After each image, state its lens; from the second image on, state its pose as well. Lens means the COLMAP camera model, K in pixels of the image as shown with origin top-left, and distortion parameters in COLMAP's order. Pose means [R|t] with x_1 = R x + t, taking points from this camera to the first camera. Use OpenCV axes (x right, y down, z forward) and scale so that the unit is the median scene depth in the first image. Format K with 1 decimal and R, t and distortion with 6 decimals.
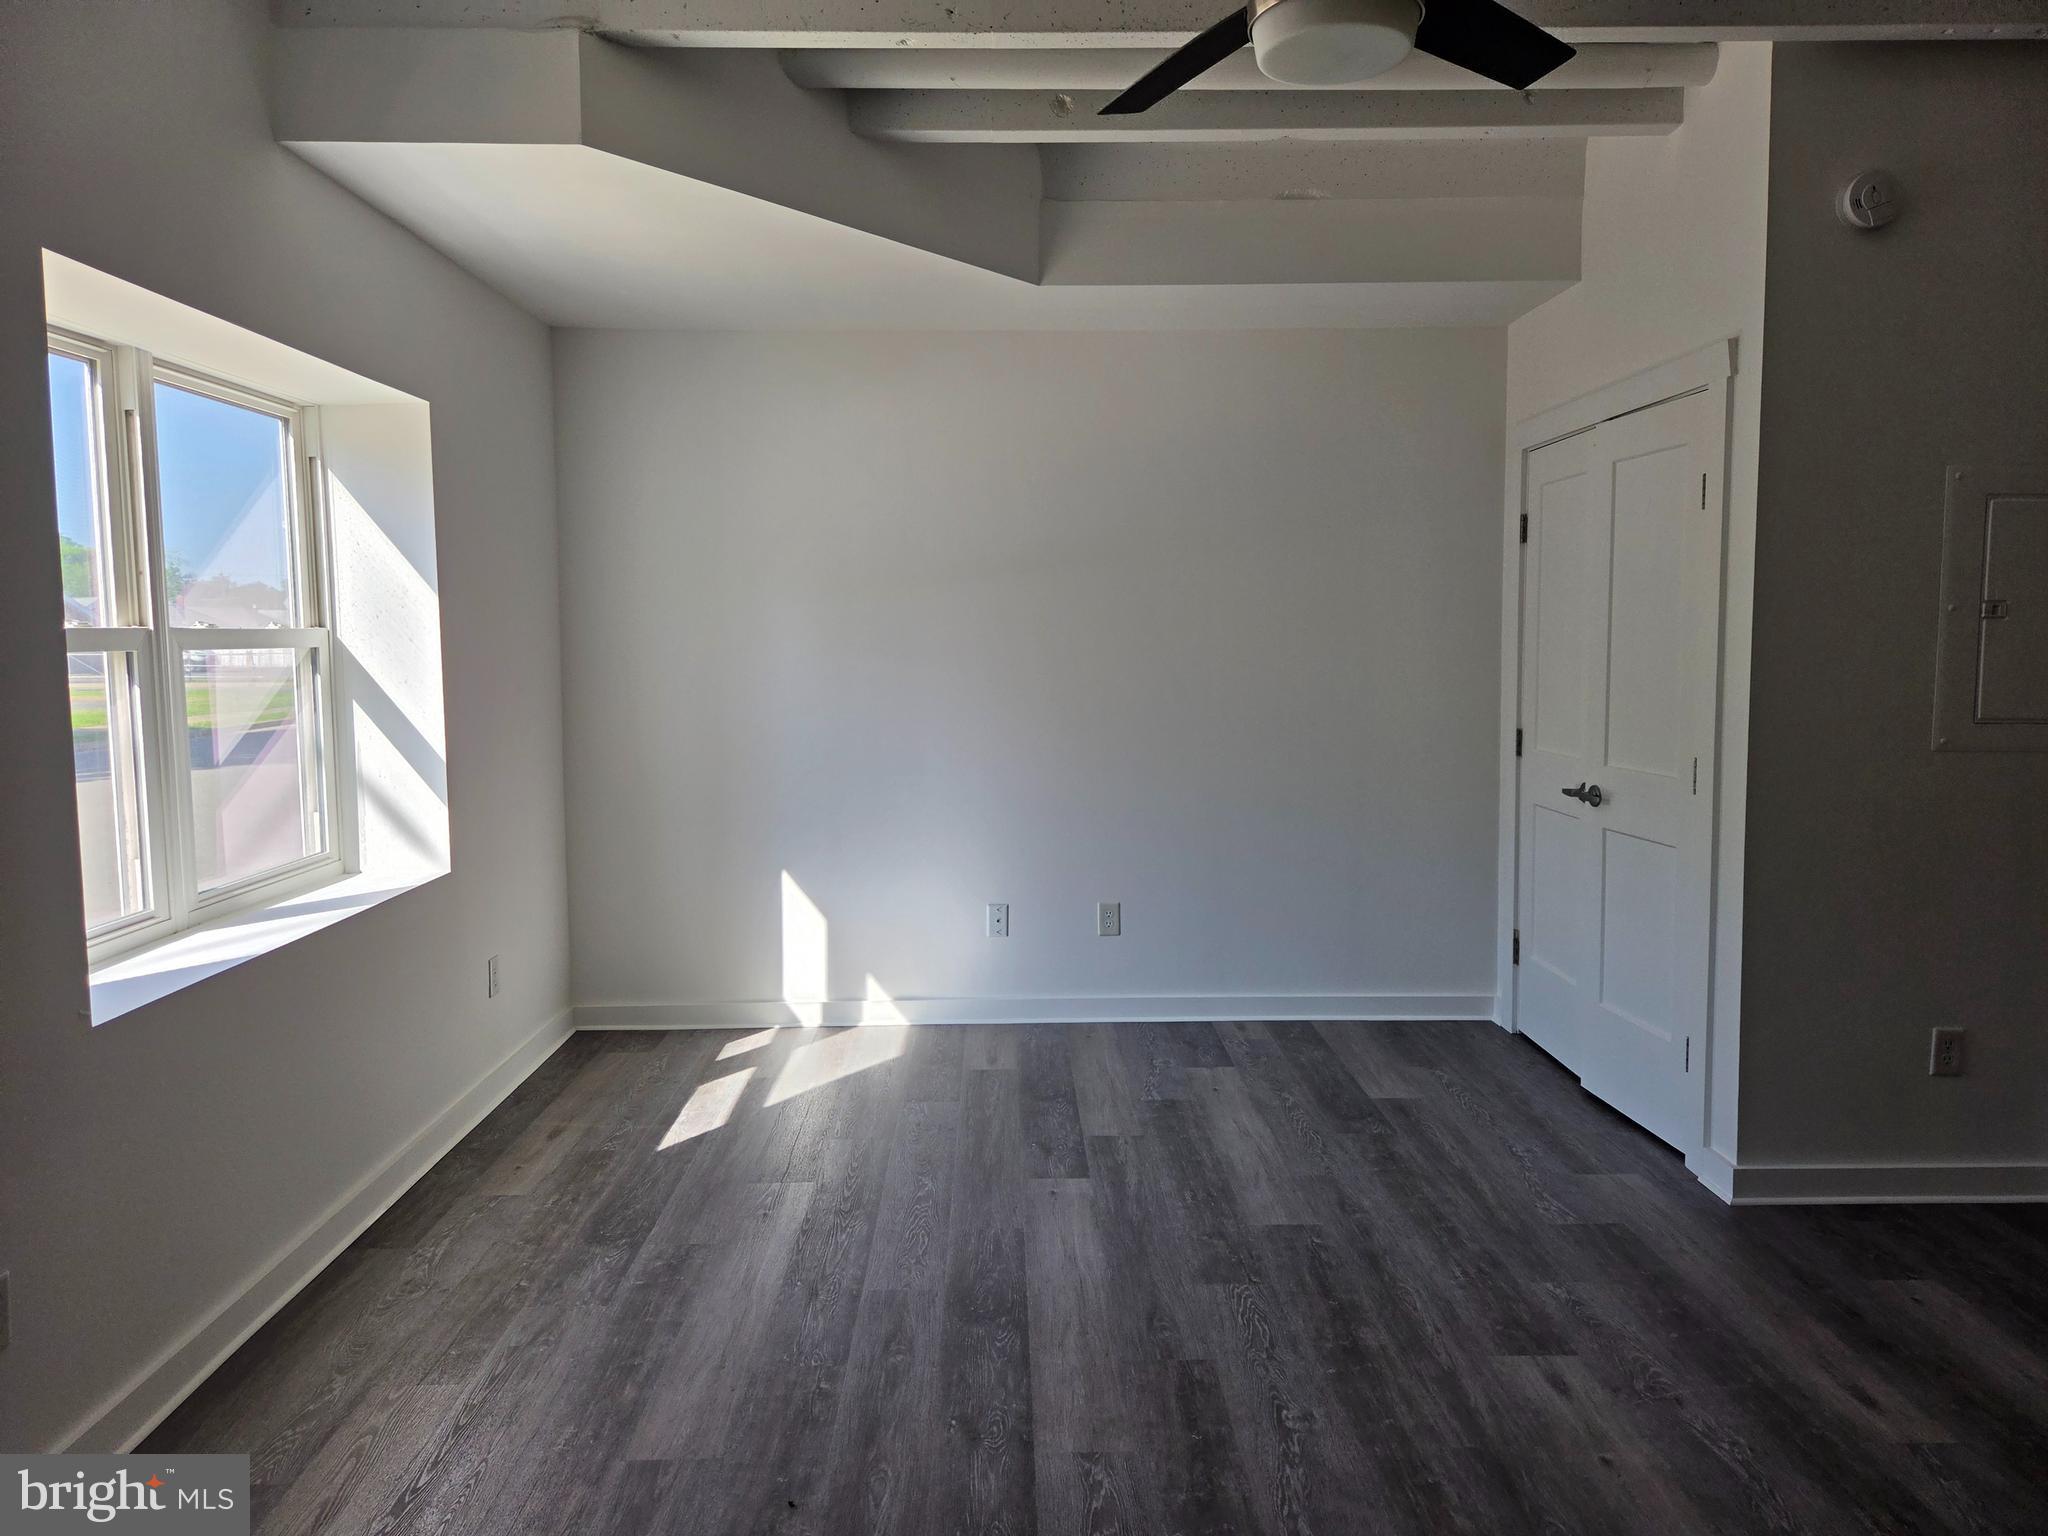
lens RADIAL K [[1378.4, 0, 1014.0], [0, 1378.4, 741.5], [0, 0, 1]] dist [0.059587, -0.045274]
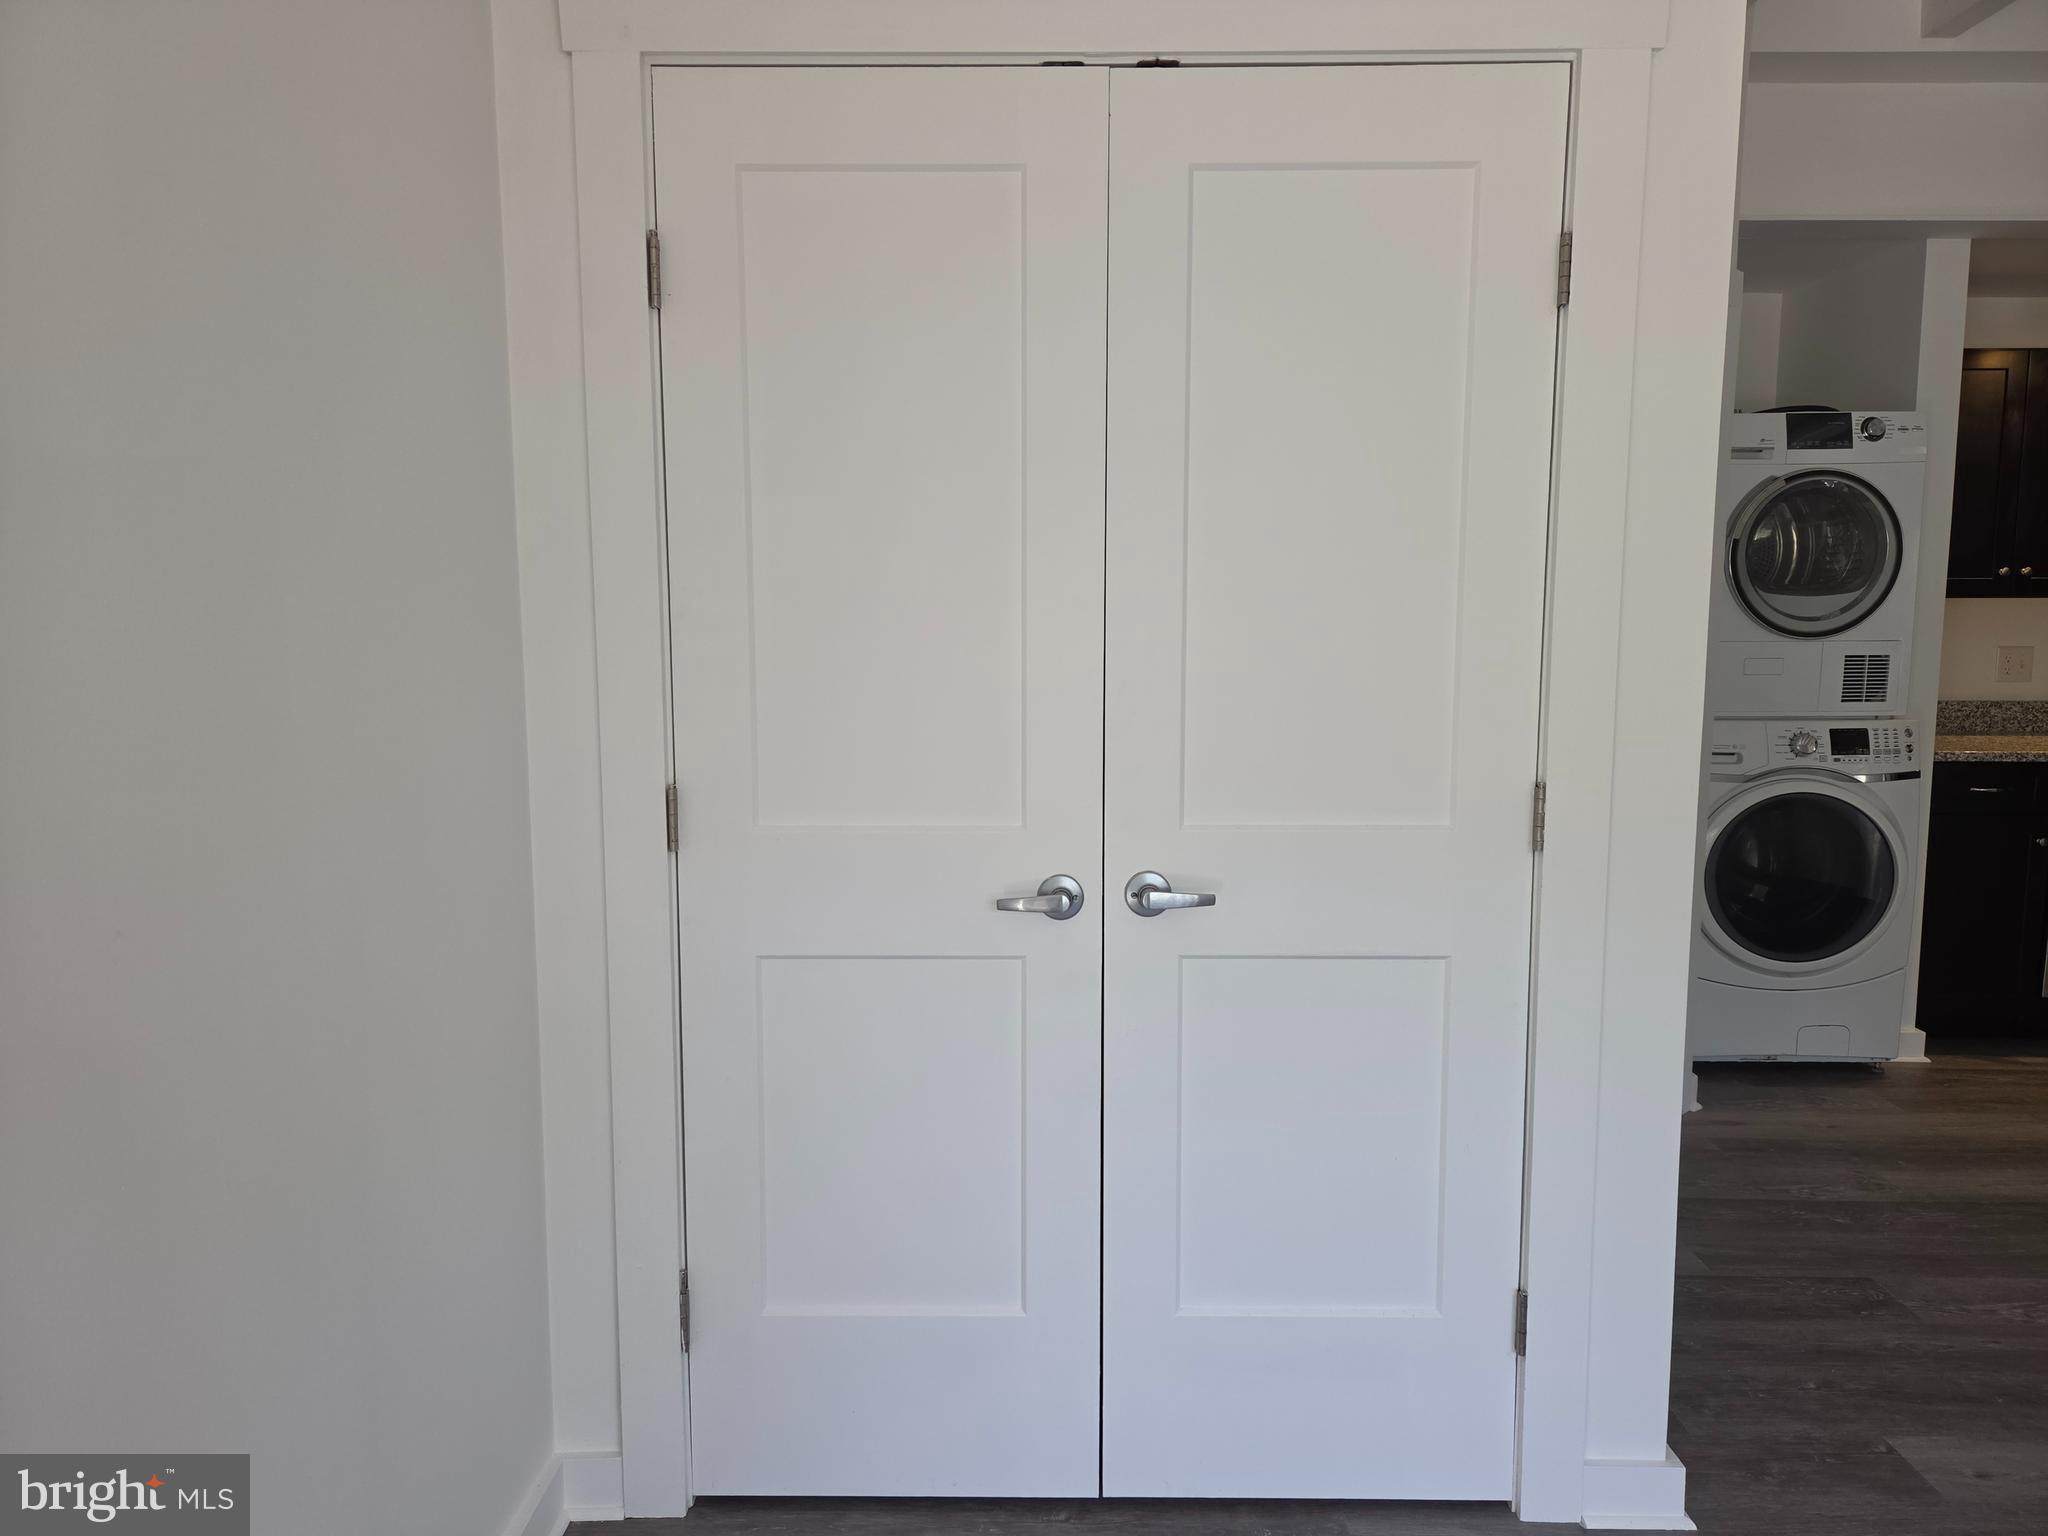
lens RADIAL K [[1372.1, 0, 1015.9], [0, 1372.1, 760.5], [0, 0, 1]] dist [0.076848, -0.068961]
pose [[0.022644, -0.102815, 0.994443, -0.042110], [0.075963, 0.991999, 0.100833, -0.065431], [-0.996853, 0.073258, 0.030273, 1.192878]]
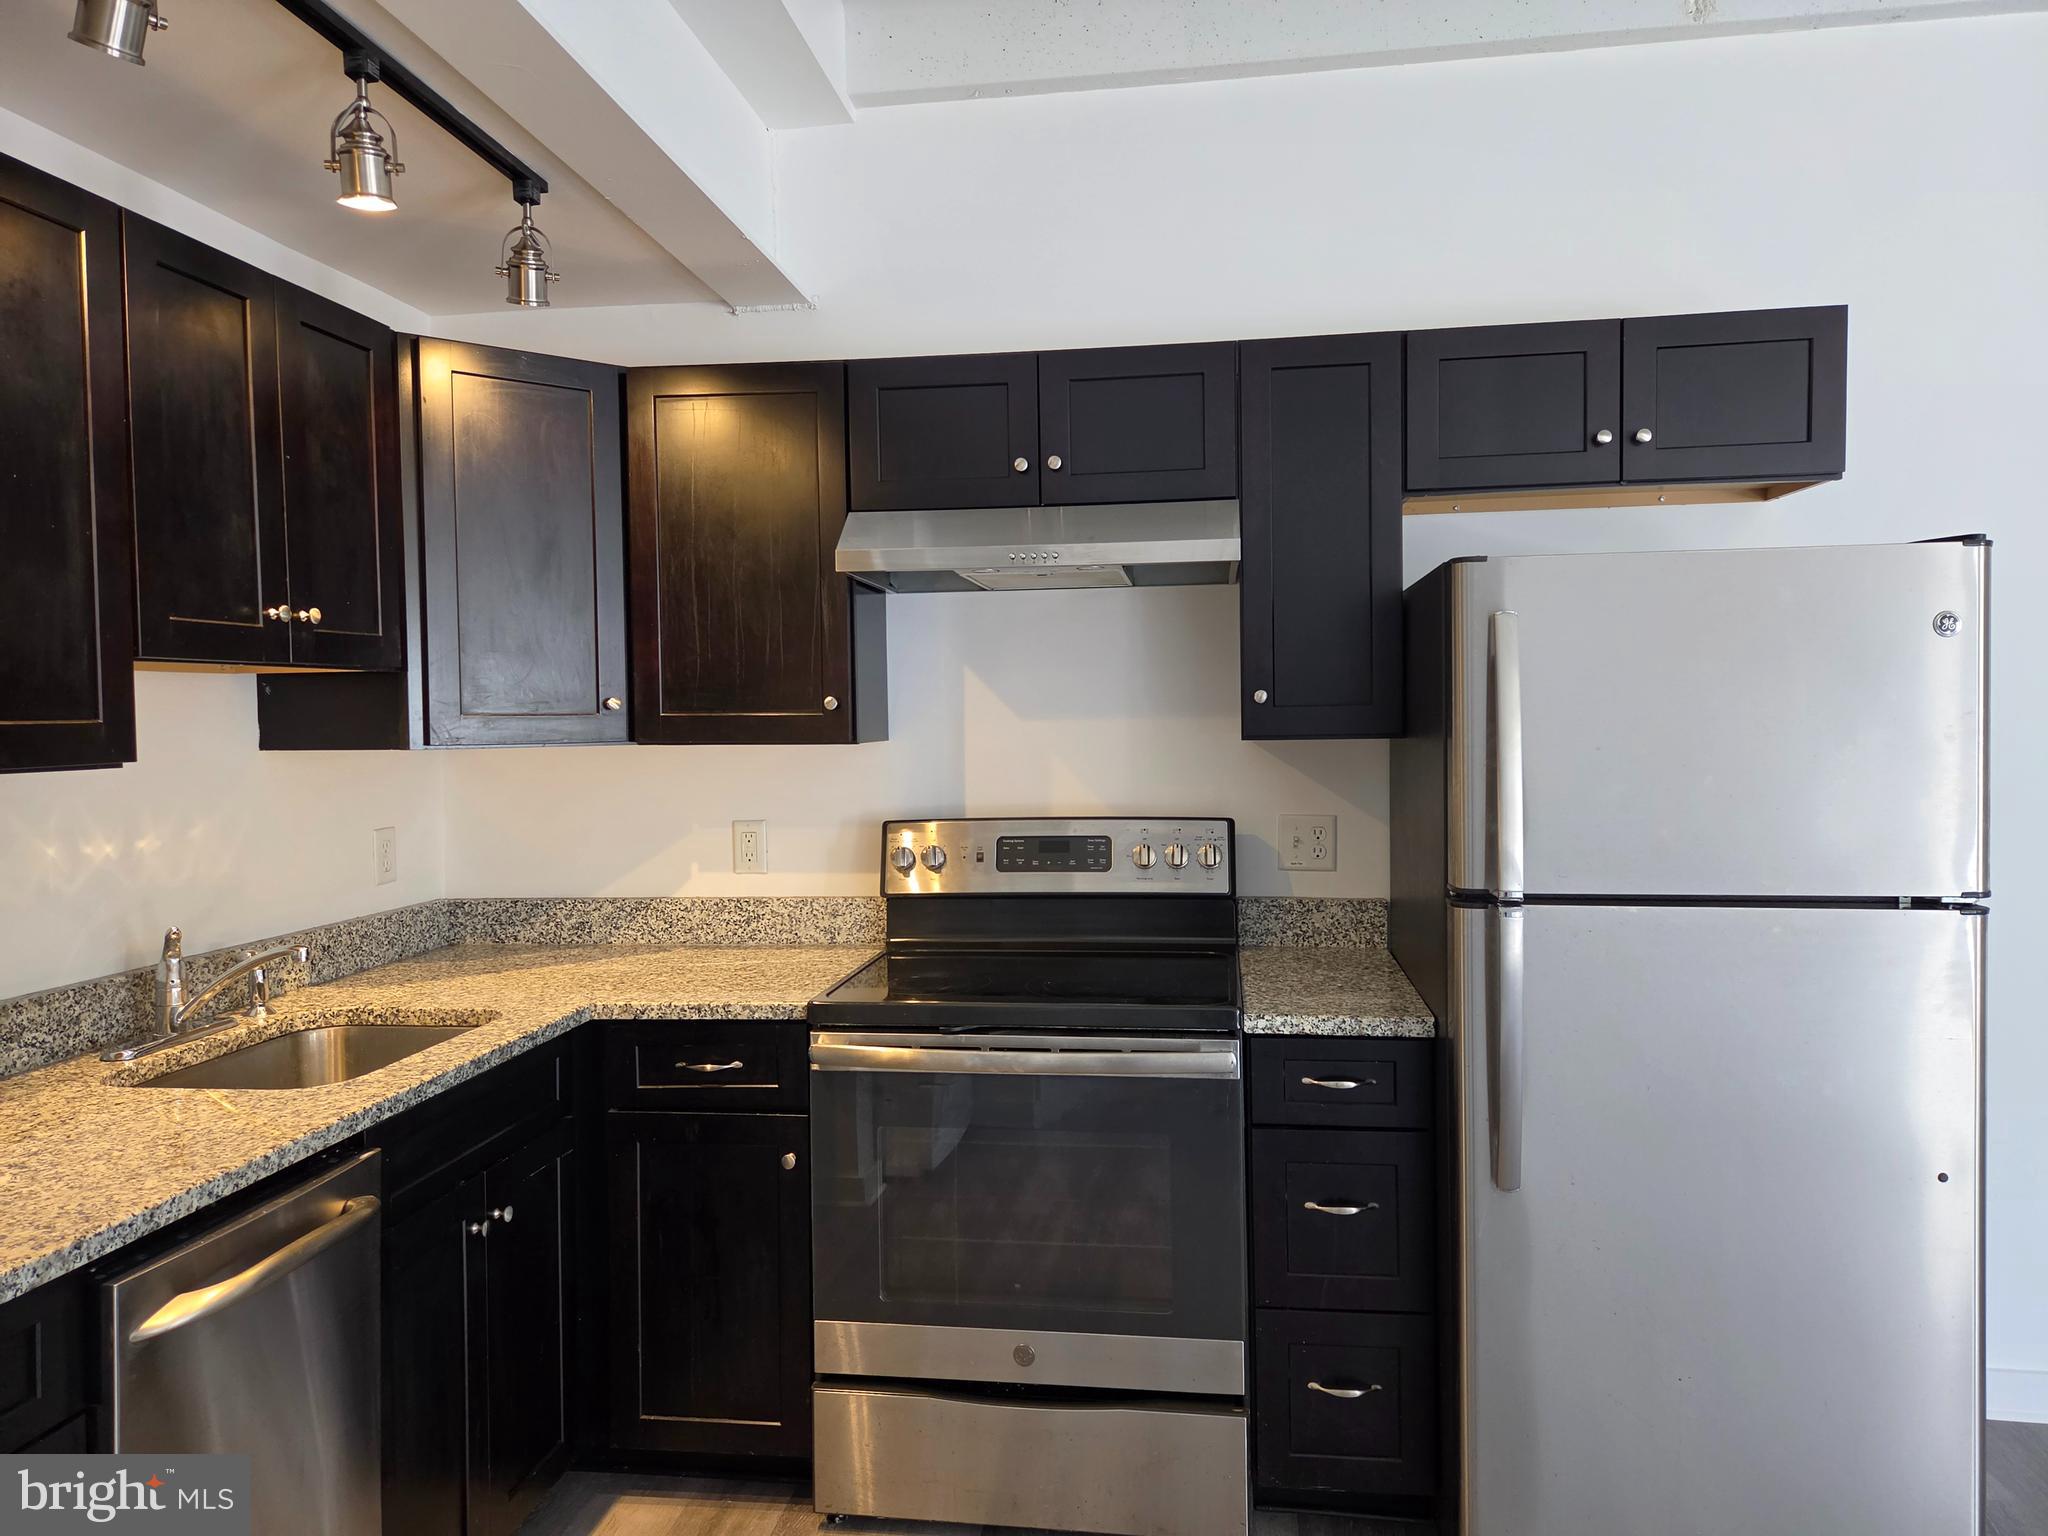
lens RADIAL K [[1381.3, 0, 1020.1], [0, 1381.3, 755.6], [0, 0, 1]] dist [0.076310, -0.069354]
pose [[-0.987686, 0.017470, 0.155469, 0.783402], [0.033951, 0.993998, 0.103998, -0.057068], [-0.152719, 0.107996, -0.982351, 0.719226]]
